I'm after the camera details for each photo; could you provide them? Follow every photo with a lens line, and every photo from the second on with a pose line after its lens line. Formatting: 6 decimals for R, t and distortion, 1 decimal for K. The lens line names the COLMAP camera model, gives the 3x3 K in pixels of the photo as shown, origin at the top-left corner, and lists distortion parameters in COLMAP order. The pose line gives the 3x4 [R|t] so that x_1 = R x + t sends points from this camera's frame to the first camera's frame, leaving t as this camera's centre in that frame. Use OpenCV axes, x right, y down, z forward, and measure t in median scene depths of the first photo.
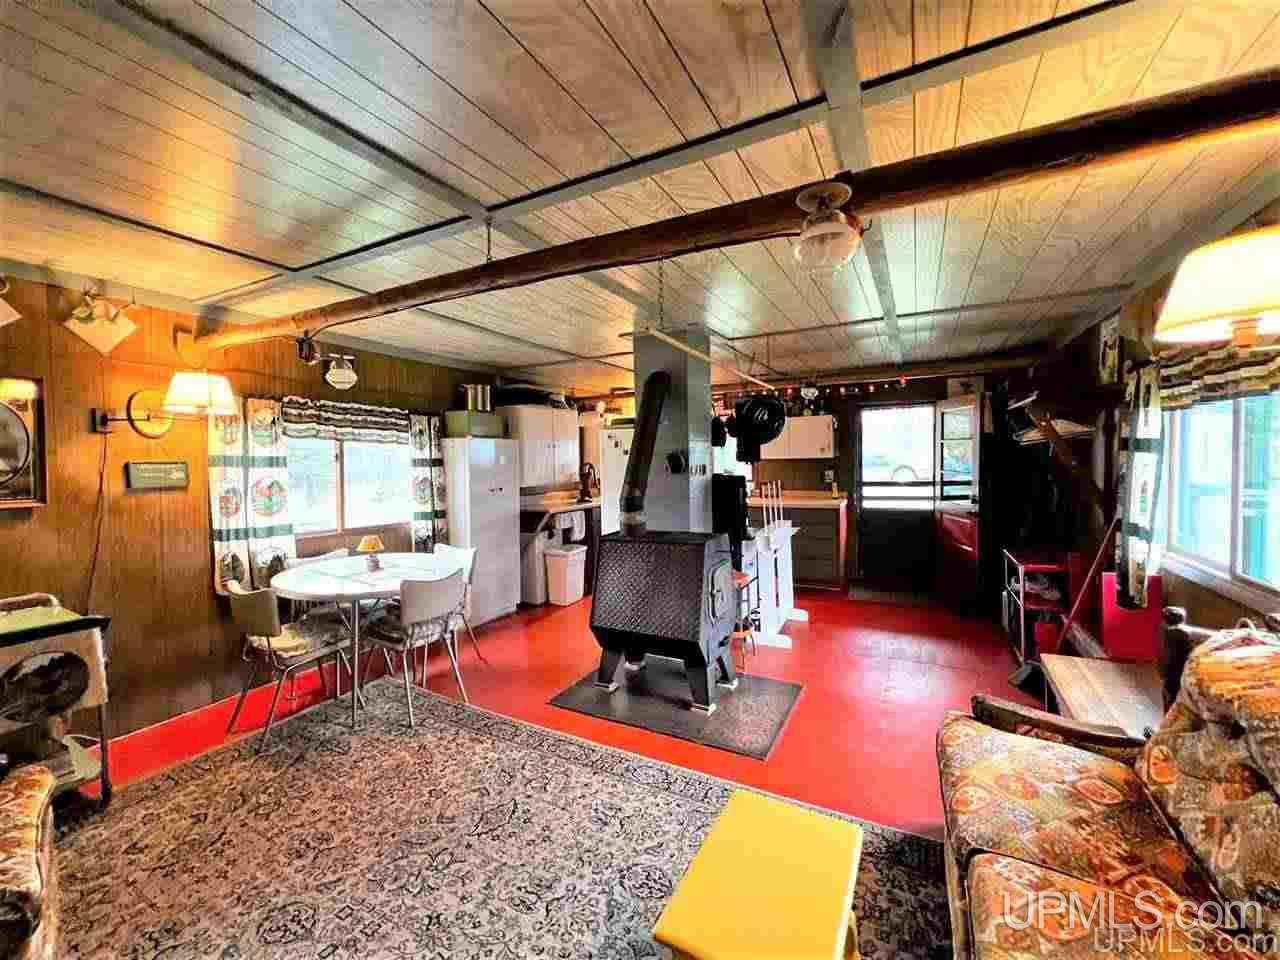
lens RADIAL K [[514.9, 0, 638.3], [0, 514.9, 476.2], [0, 0, 1]] dist [0.001016, 0.000144]
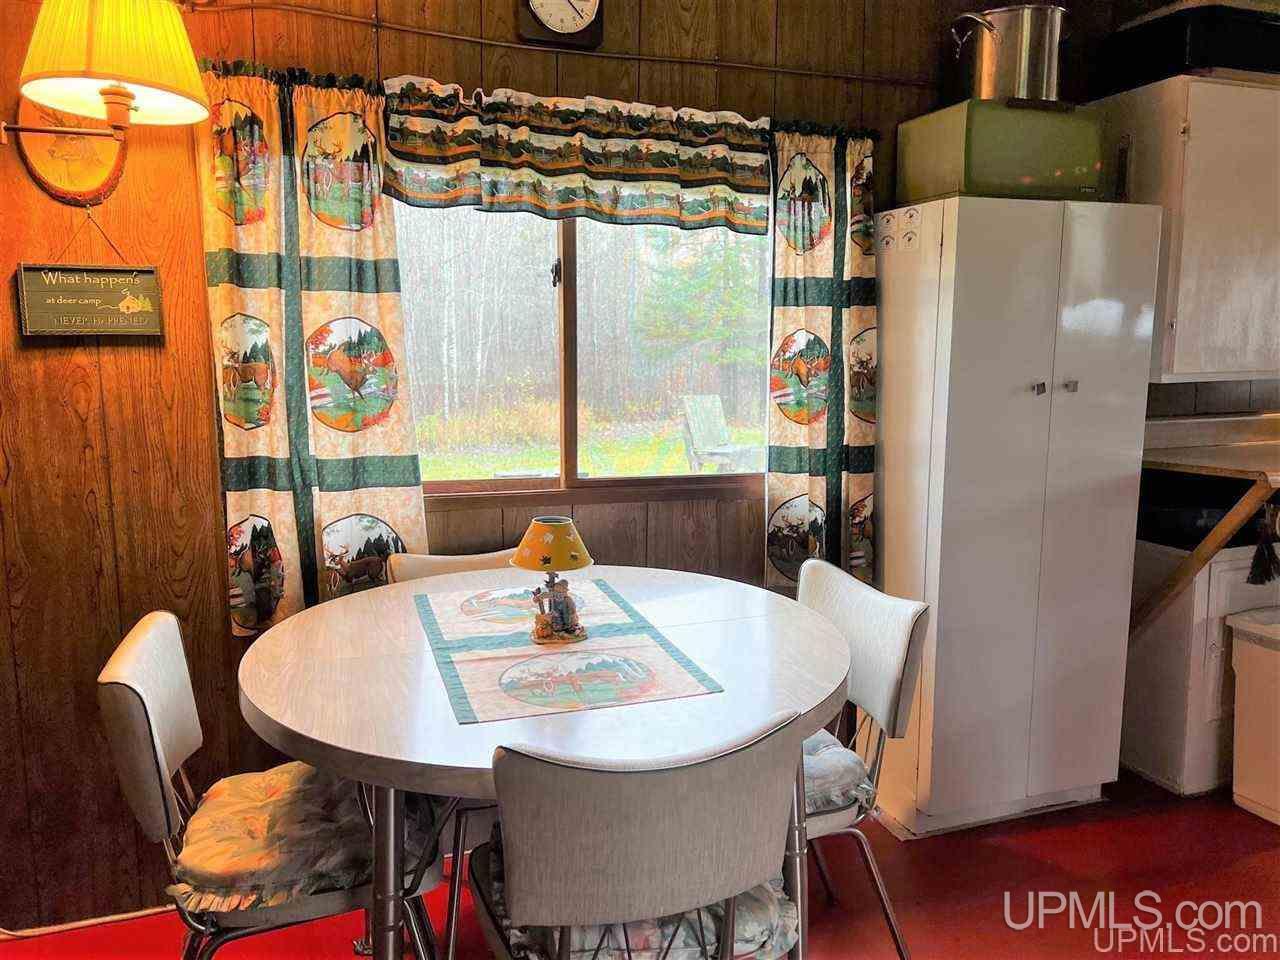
lens RADIAL K [[946.2, 0, 640.0], [0, 946.2, 480.0], [0, 0, 1]] dist [0.032101, -0.005569]
pose [[0.738575, 0.102088, -0.666397, -0.111315], [-0.027353, 0.992192, 0.121683, 0.023319], [0.673617, -0.071644, 0.735600, 0.566368]]
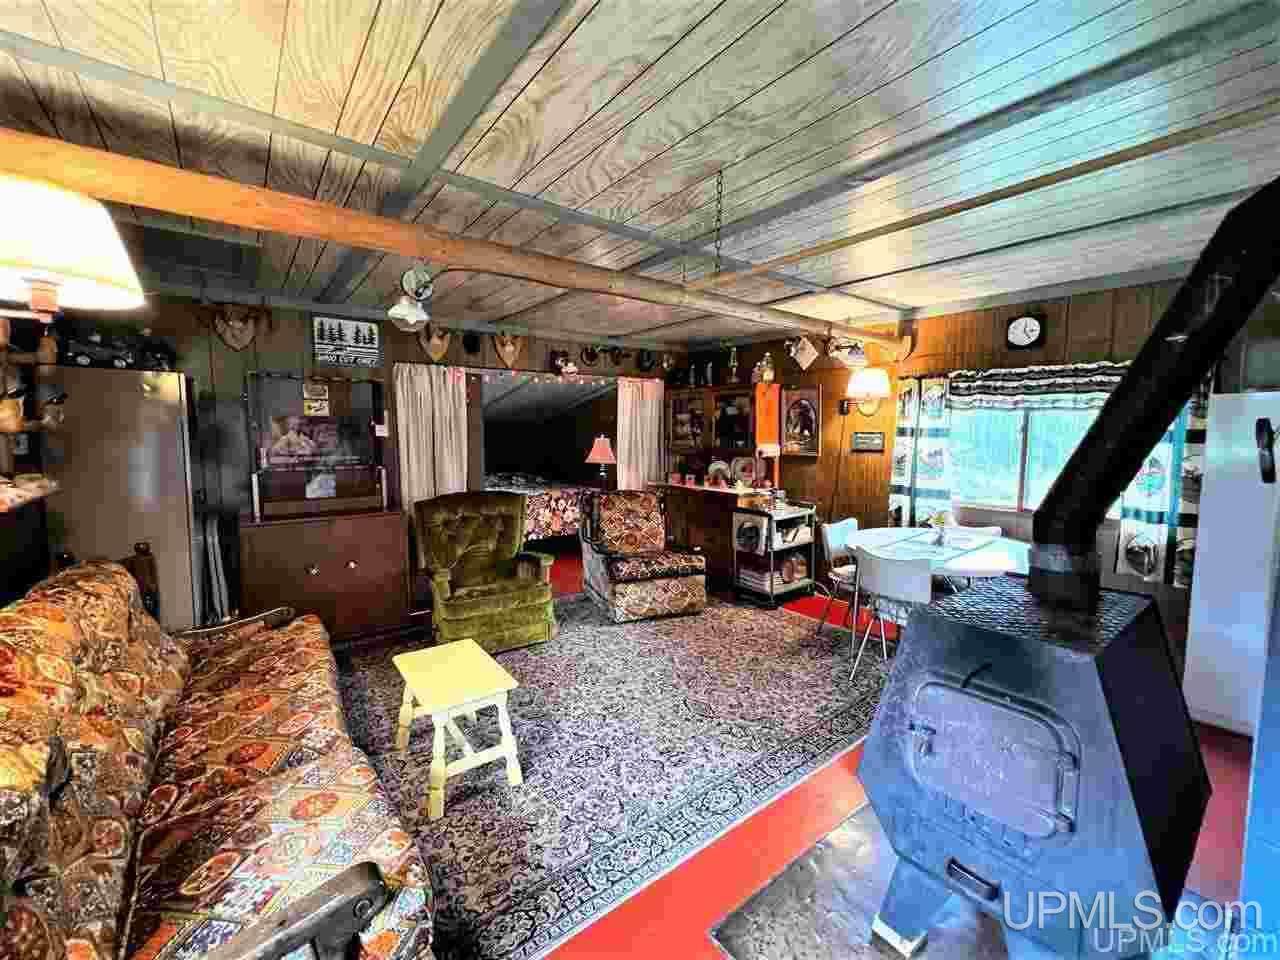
lens RADIAL K [[514.9, 0, 638.3], [0, 514.9, 476.2], [0, 0, 1]] dist [0.001016, 0.000144]
pose [[-0.393974, 0.089195, -0.914783, 0.520899], [-0.026212, 0.993785, 0.108186, -0.033877], [0.918748, 0.066601, -0.389188, 0.743362]]
